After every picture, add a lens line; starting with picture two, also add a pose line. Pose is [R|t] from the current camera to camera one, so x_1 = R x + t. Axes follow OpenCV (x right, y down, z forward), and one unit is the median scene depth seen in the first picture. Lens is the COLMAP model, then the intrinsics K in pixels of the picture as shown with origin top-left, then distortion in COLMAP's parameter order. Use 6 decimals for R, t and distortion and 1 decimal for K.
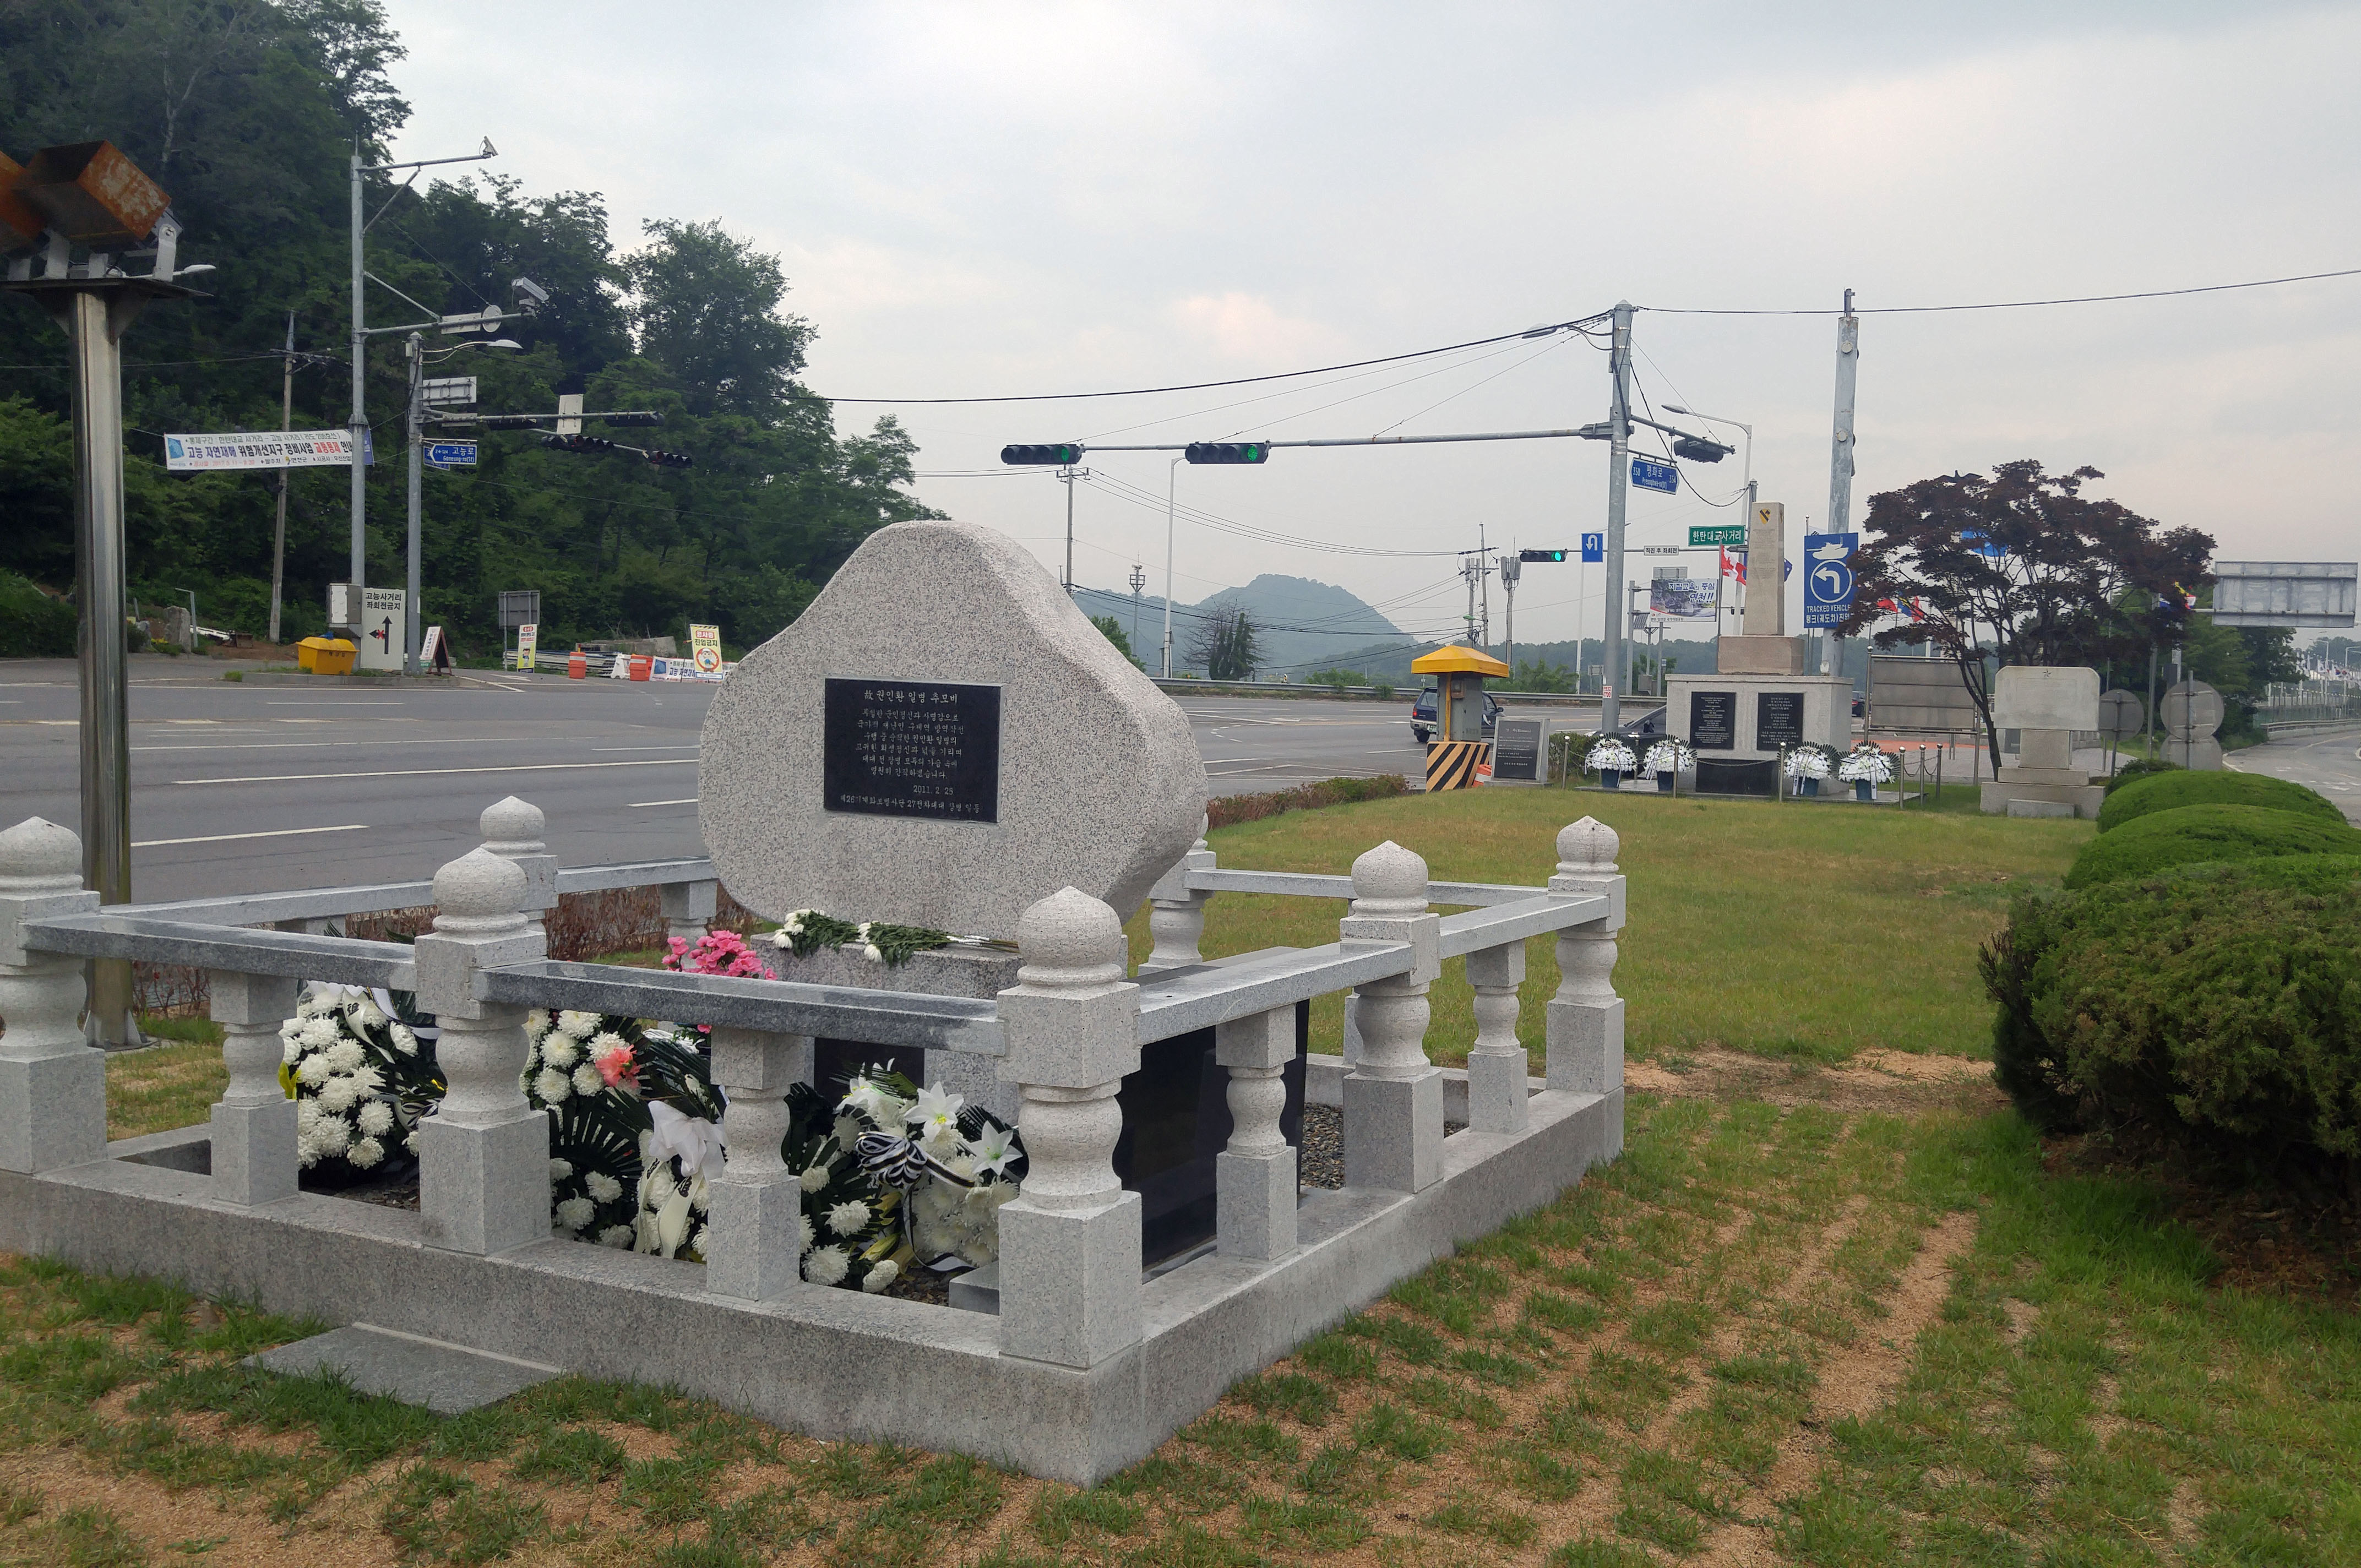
lens RADIAL K [[2251.7, 0, 1200.8], [0, 2251.7, 796.3], [0, 0, 1]] dist [0.075653, 0.000000]
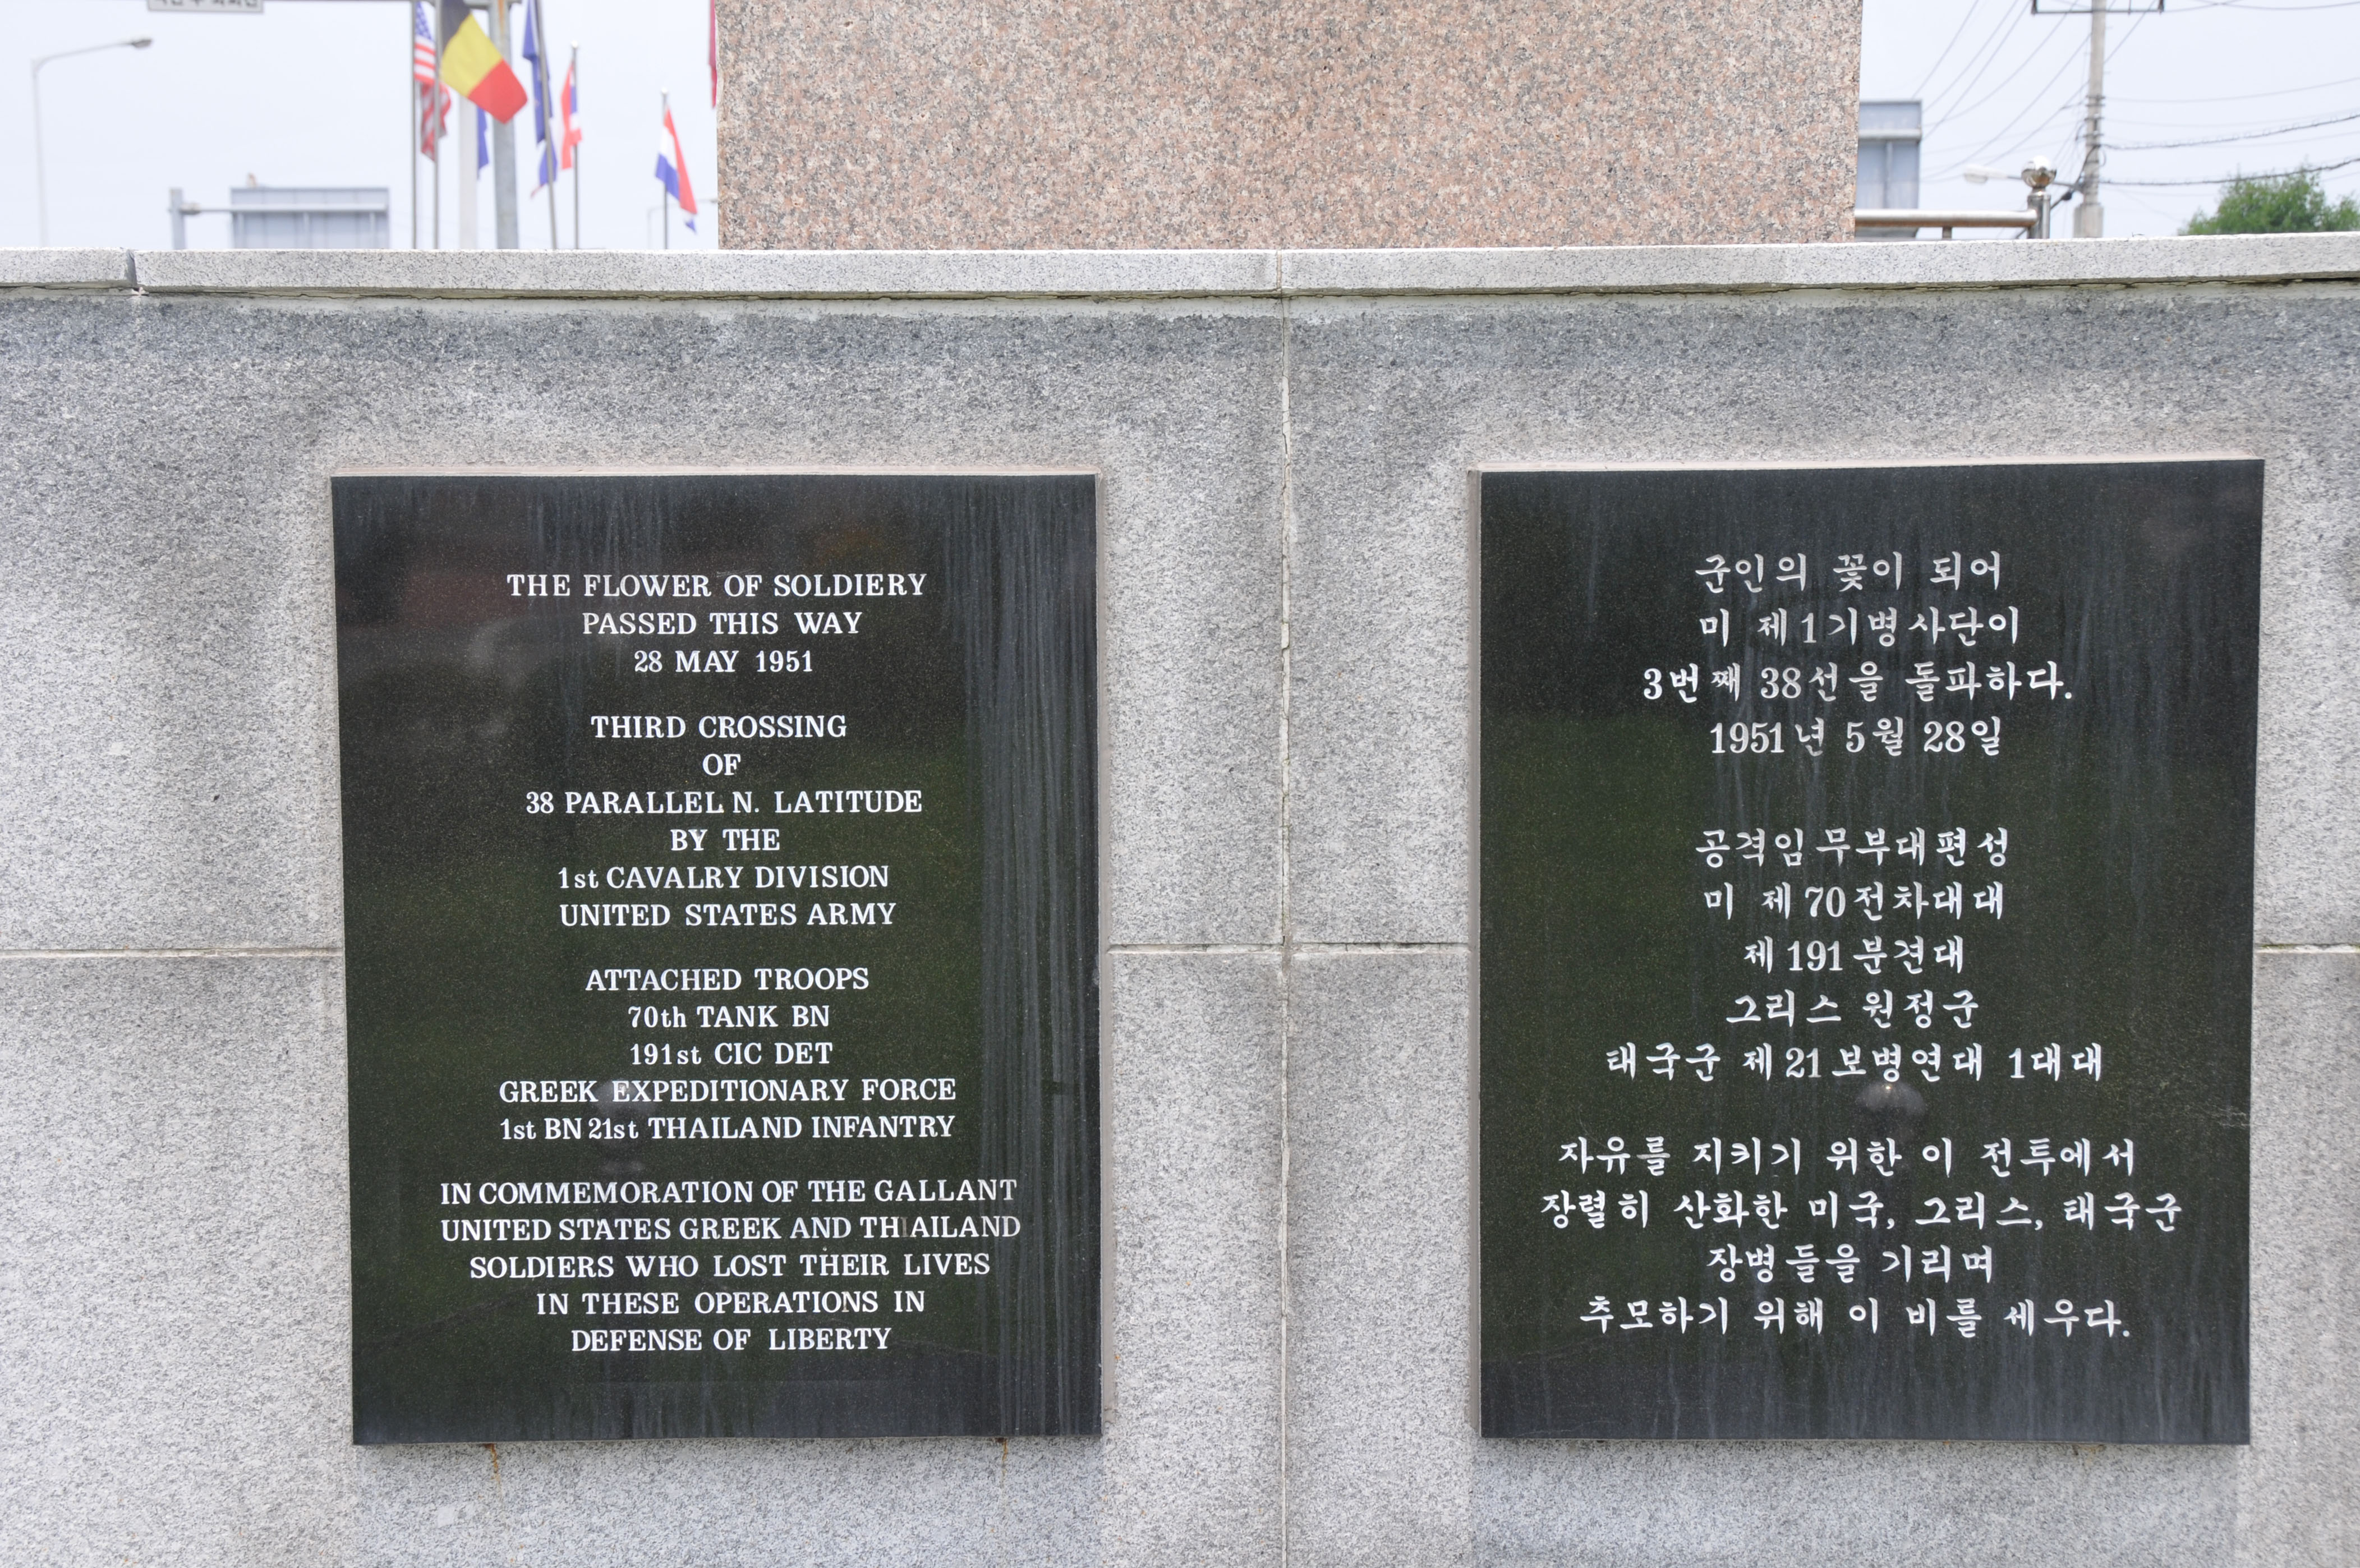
lens RADIAL K [[3994.7, 0, 1175.1], [0, 3994.7, 828.3], [0, 0, 1]] dist [0.292267, 0.000000]
pose [[0.913553, -0.068919, 0.400839, 0.924095], [0.050908, 0.997164, 0.055424, -0.201672], [-0.403522, -0.030227, 0.914471, 4.255512]]
